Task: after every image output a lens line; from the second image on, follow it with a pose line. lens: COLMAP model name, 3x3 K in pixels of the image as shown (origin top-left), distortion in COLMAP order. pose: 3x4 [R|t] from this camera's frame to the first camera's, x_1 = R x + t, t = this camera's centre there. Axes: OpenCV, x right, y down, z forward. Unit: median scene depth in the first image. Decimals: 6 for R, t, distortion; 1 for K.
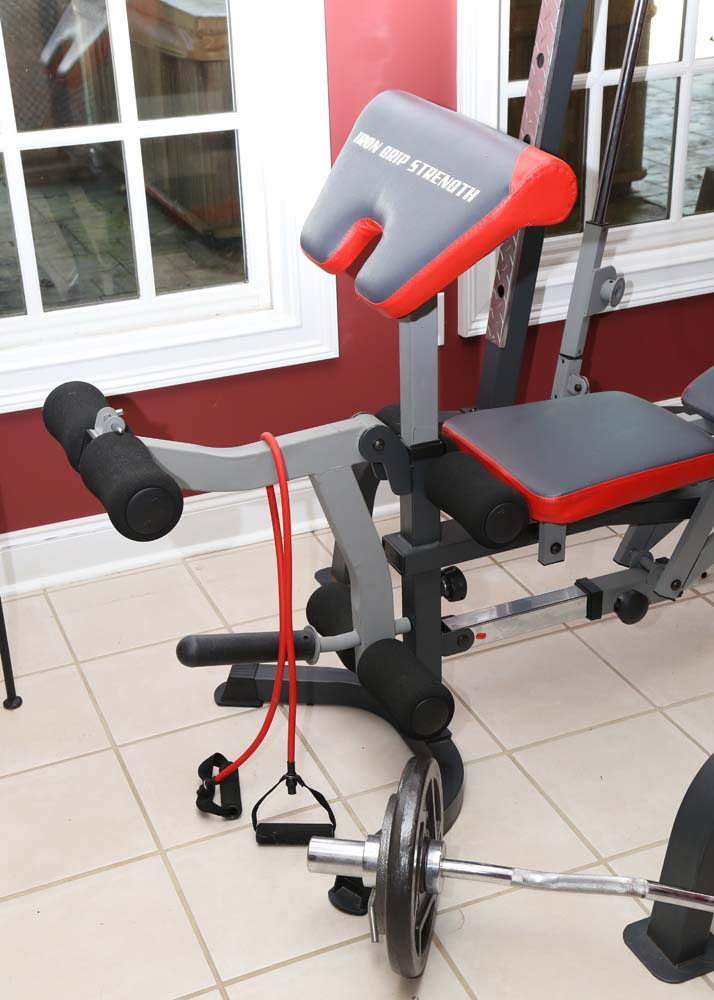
lens RADIAL K [[1426.2, 0, 357.0], [0, 1426.2, 500.0], [0, 0, 1]] dist [0.114281, 0.099196]
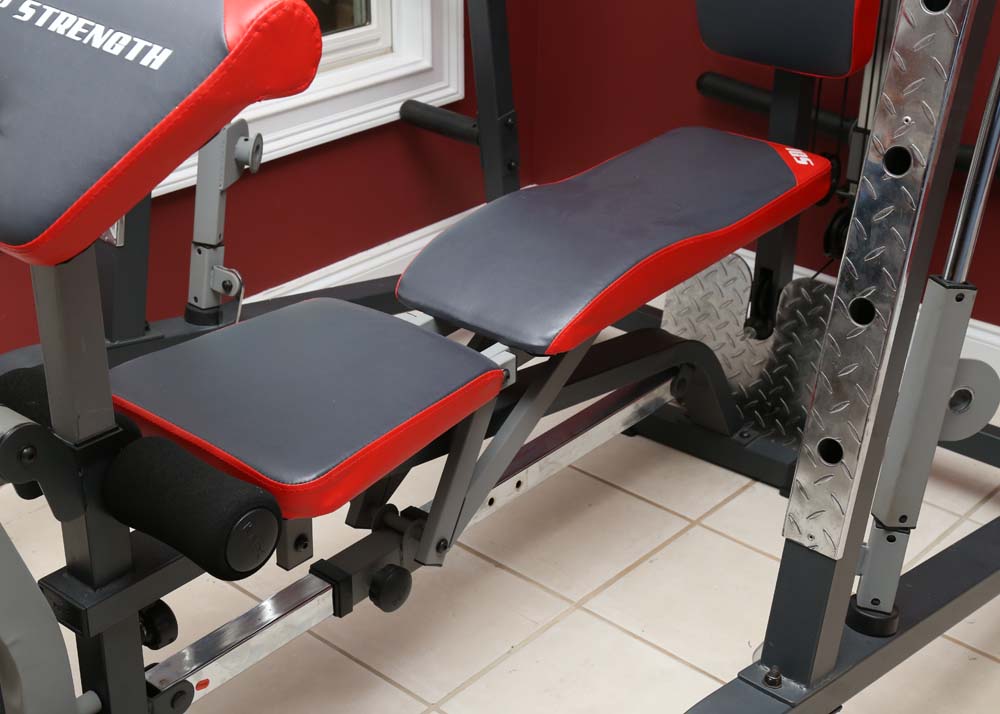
lens RADIAL K [[1541.5, 0, 500.0], [0, 1541.5, 357.0], [0, 0, 1]] dist [0.128982, 0.114727]
pose [[0.901701, -0.158742, 0.402164, -0.063345], [0.151416, 0.987196, 0.050171, -0.079685], [-0.404979, 0.015655, 0.914192, 0.271590]]
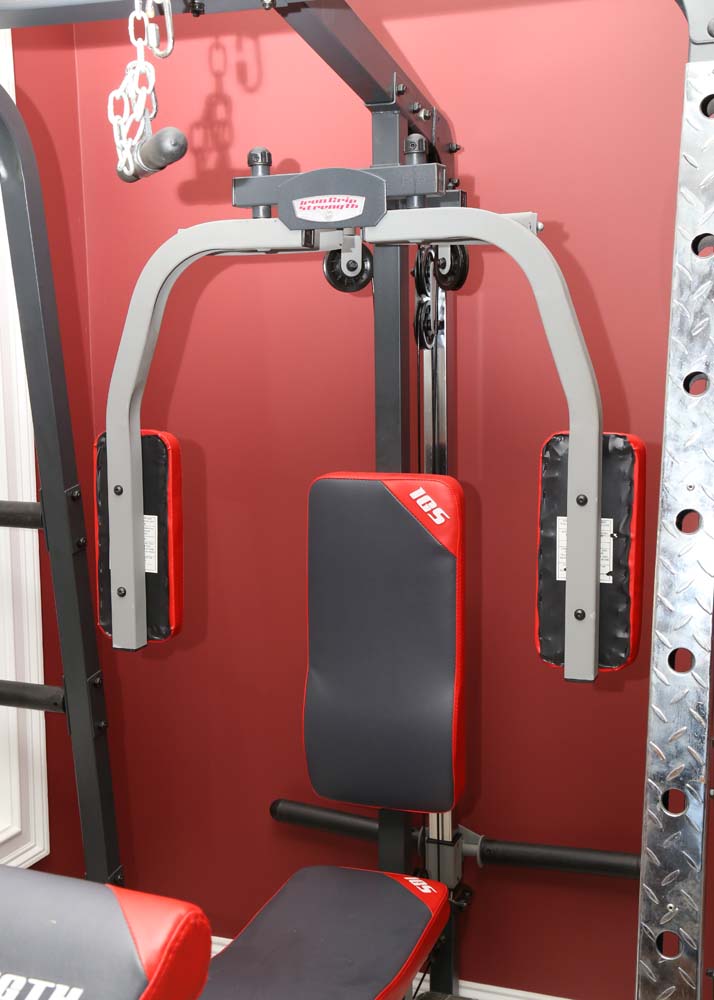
lens RADIAL K [[1349.1, 0, 357.0], [0, 1349.1, 500.0], [0, 0, 1]] dist [0.088032, 0.066058]
pose [[0.698298, -0.069925, 0.712384, -0.187121], [0.299240, 0.932598, -0.201782, -0.209443], [-0.650258, 0.354078, 0.672156, 0.380901]]
